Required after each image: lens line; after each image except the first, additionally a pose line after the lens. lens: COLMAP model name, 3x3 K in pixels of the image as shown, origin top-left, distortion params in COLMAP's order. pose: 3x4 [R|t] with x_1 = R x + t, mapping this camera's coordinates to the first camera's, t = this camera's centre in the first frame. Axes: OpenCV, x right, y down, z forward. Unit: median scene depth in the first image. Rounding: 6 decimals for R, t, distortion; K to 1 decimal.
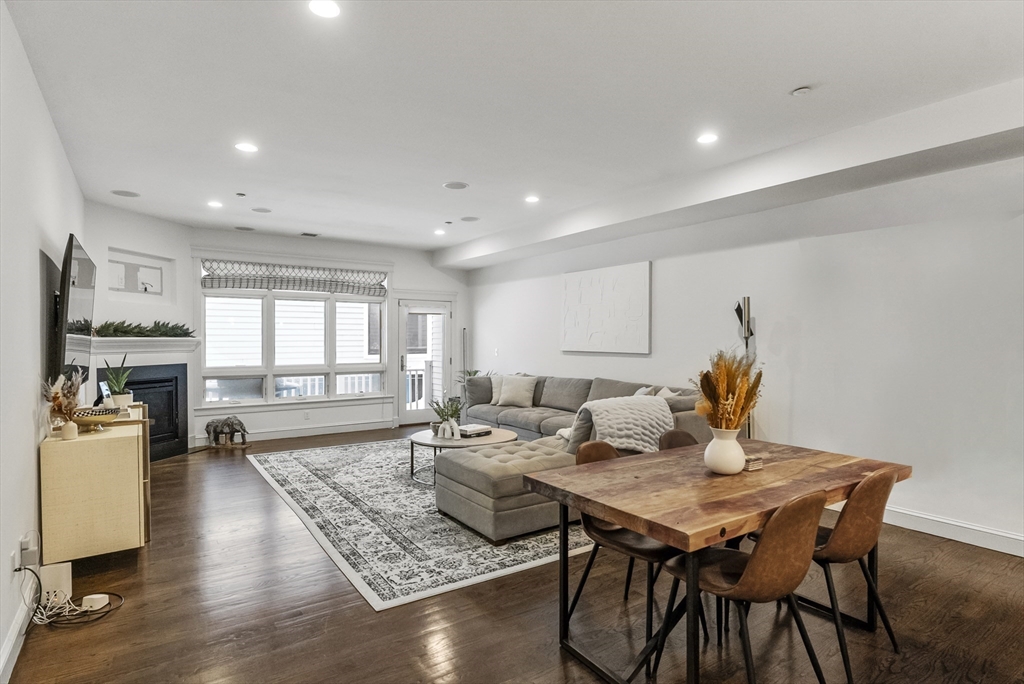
lens RADIAL K [[541.4, 0, 512.0], [0, 541.4, 342.0], [0, 0, 1]] dist [-0.003242, 0.000231]
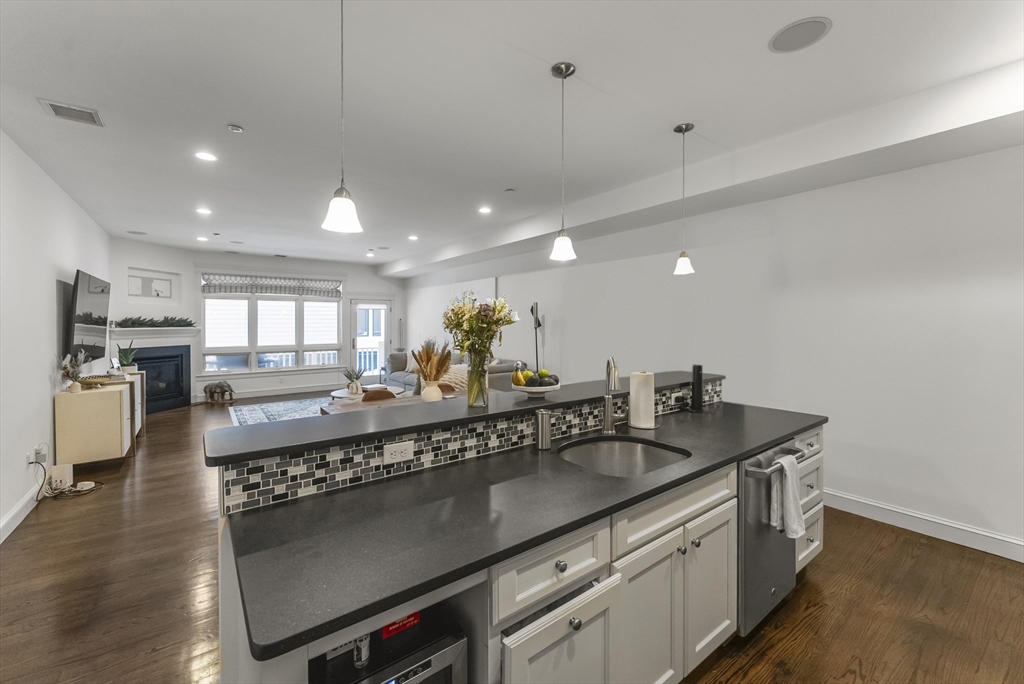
lens RADIAL K [[416.0, 0, 513.6], [0, 416.0, 322.9], [0, 0, 1]] dist [0.001437, -0.000051]
pose [[0.998883, -0.002986, 0.047162, 0.214971], [0.003215, 0.999983, -0.004779, -0.011392], [-0.047147, 0.004925, 0.998876, -0.160101]]
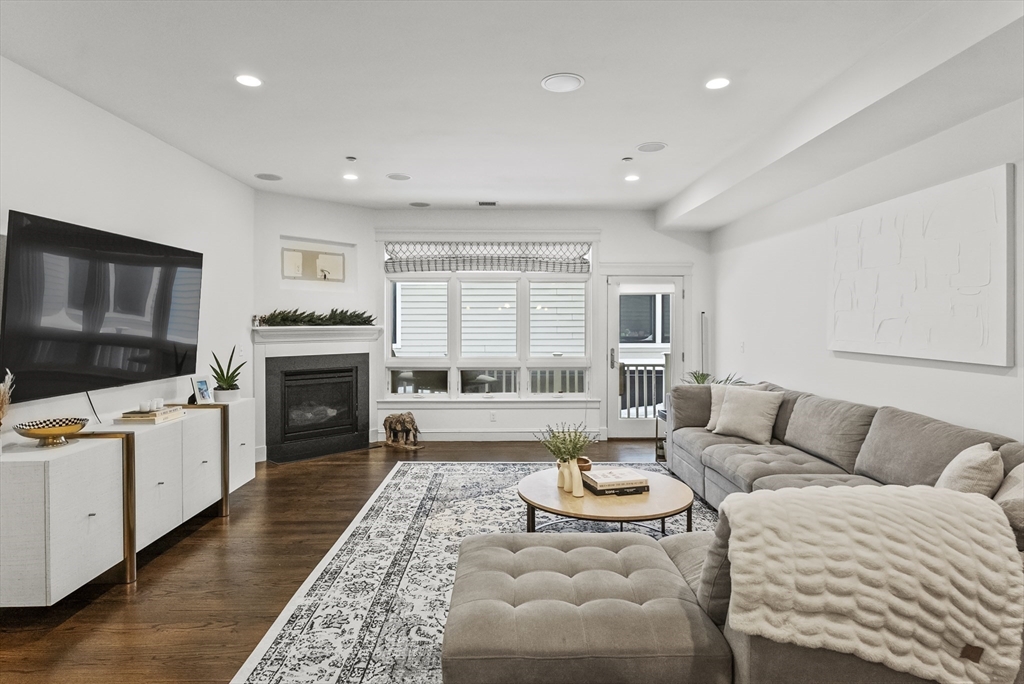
lens RADIAL K [[550.8, 0, 508.3], [0, 550.8, 319.2], [0, 0, 1]] dist [-0.000515, -0.000843]
pose [[0.832526, -0.002904, -0.553978, 0.137886], [-0.002500, 0.999956, -0.008999, -0.011550], [0.553980, 0.008877, 0.832483, 0.330110]]
